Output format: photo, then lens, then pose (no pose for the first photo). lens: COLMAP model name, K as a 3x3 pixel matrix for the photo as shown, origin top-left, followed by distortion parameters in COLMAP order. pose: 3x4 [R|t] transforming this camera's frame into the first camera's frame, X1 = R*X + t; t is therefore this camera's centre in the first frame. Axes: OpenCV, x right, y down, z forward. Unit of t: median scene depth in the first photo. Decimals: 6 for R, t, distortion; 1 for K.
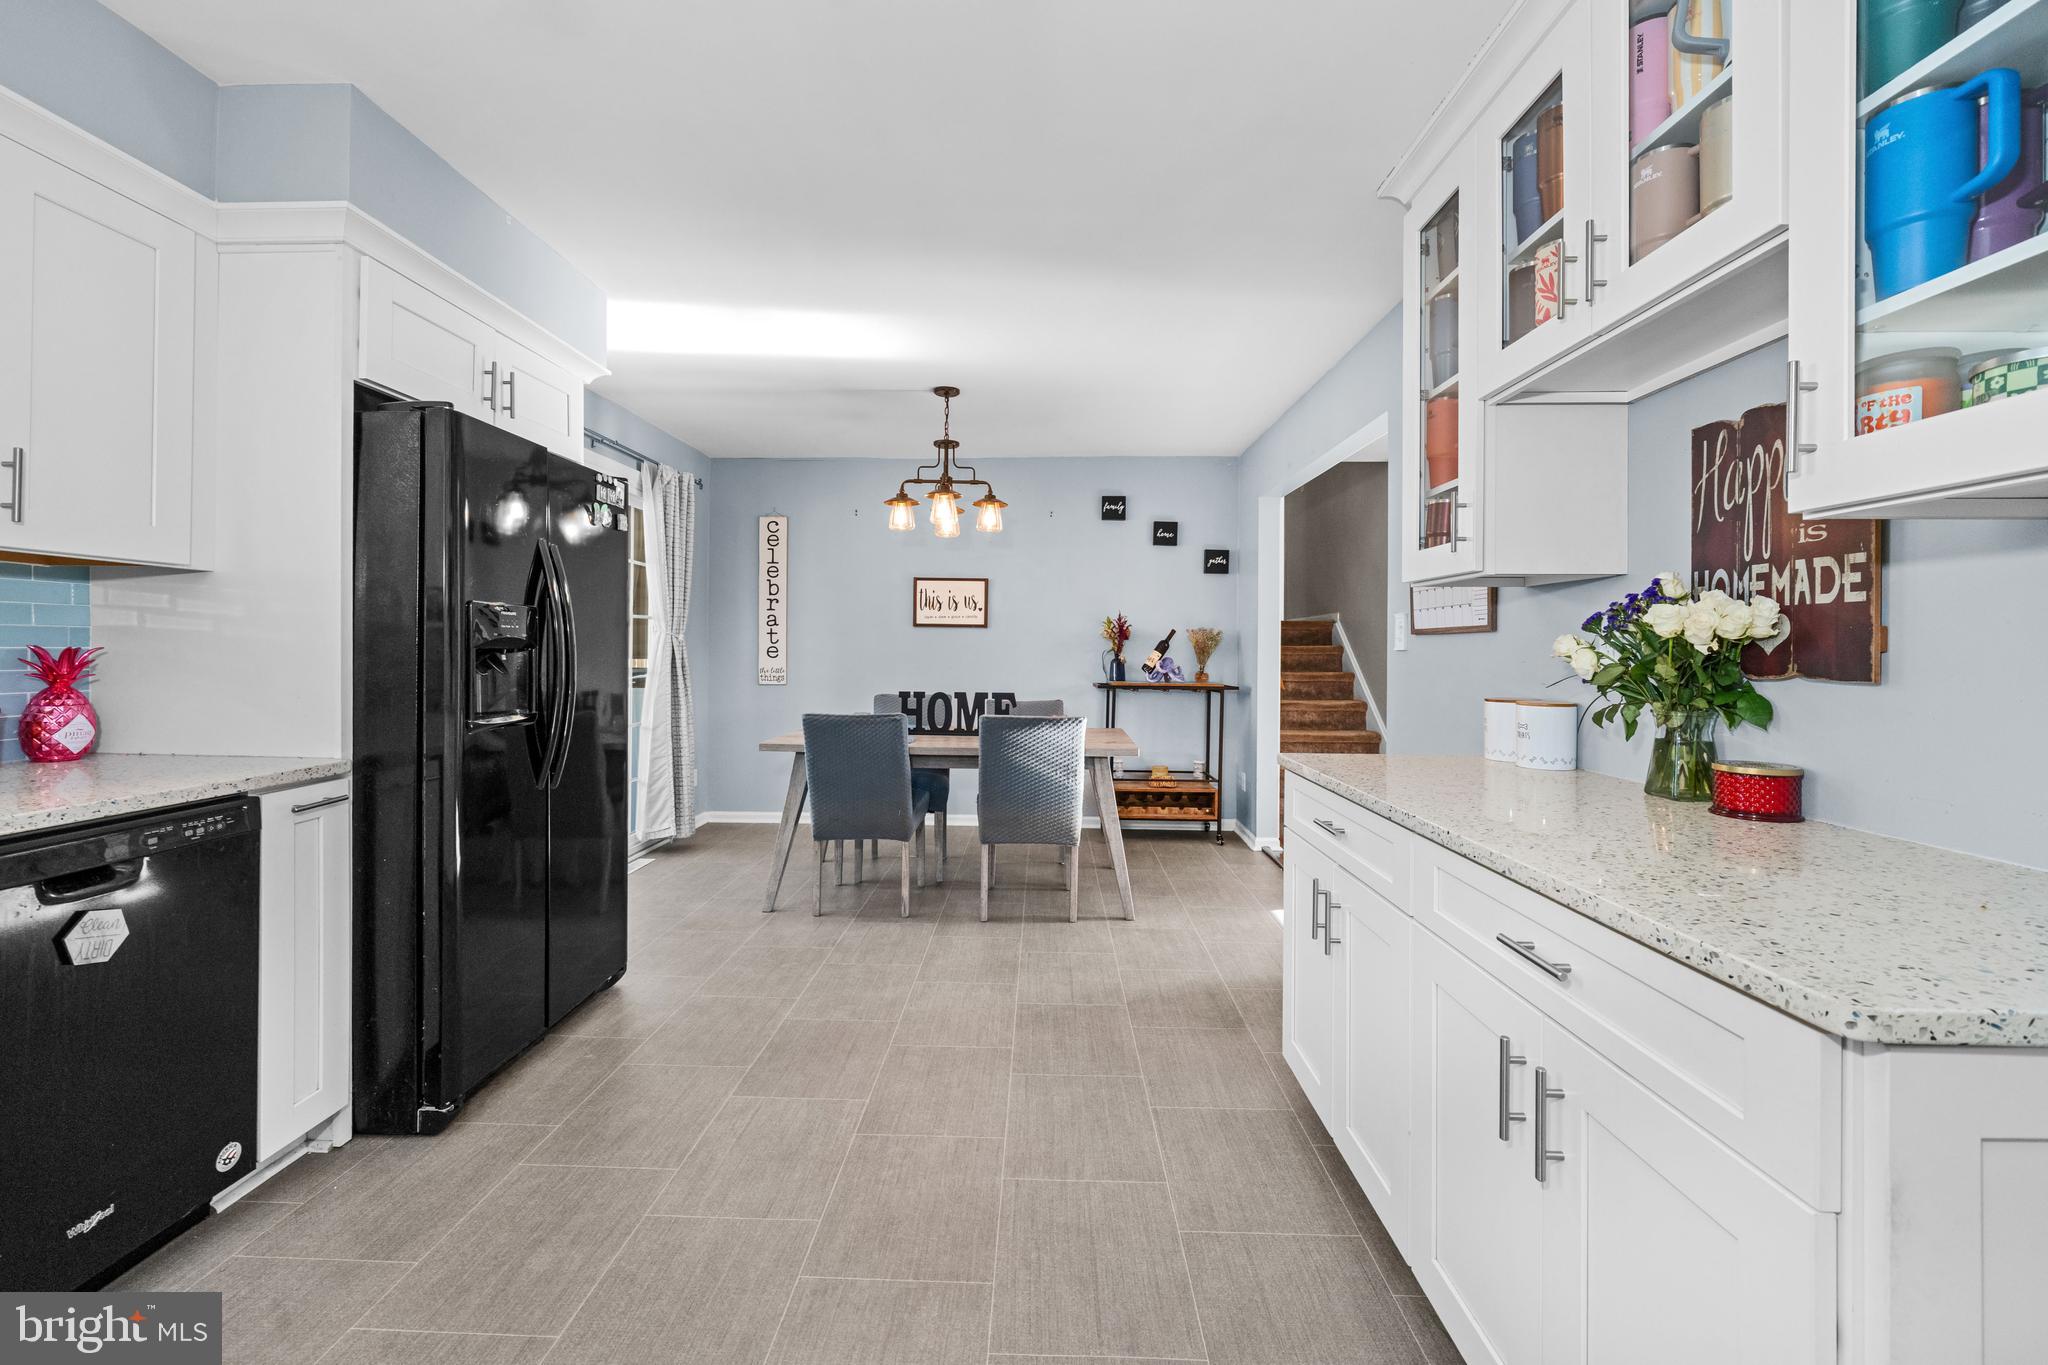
lens RADIAL K [[709.6, 0, 964.4], [0, 709.6, 640.7], [0, 0, 1]] dist [0.000596, 0.000032]
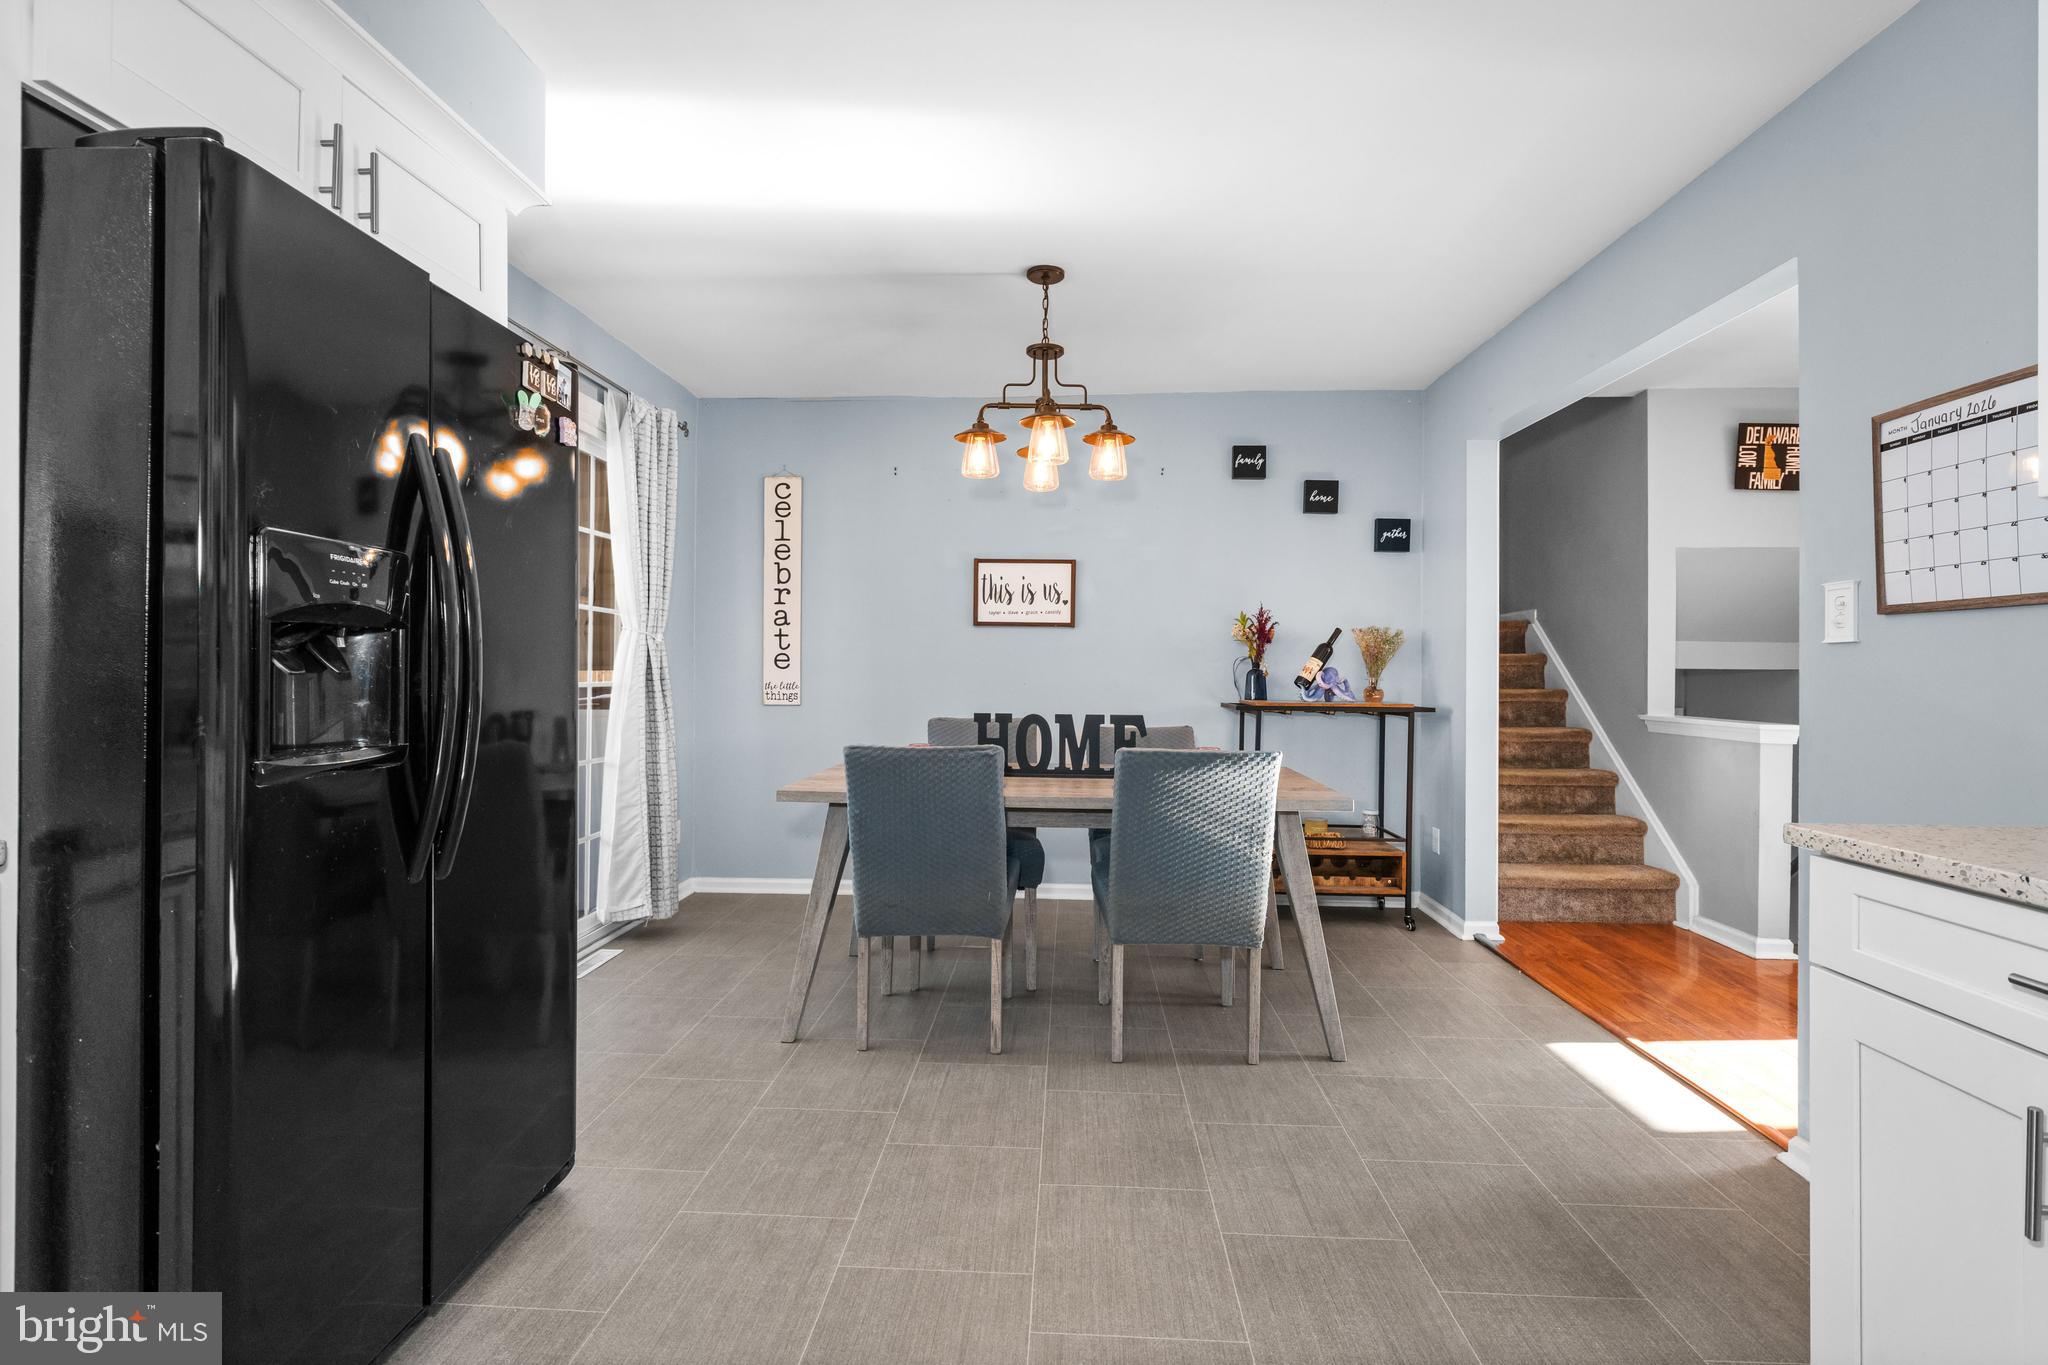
lens RADIAL K [[897.1, 0, 993.1], [0, 897.1, 647.2], [0, 0, 1]] dist [0.000824, -0.000862]
pose [[0.999762, -0.001397, -0.021791, -0.055140], [0.001274, 0.999983, -0.005644, 0.012565], [0.021798, 0.005615, 0.999747, 0.131518]]
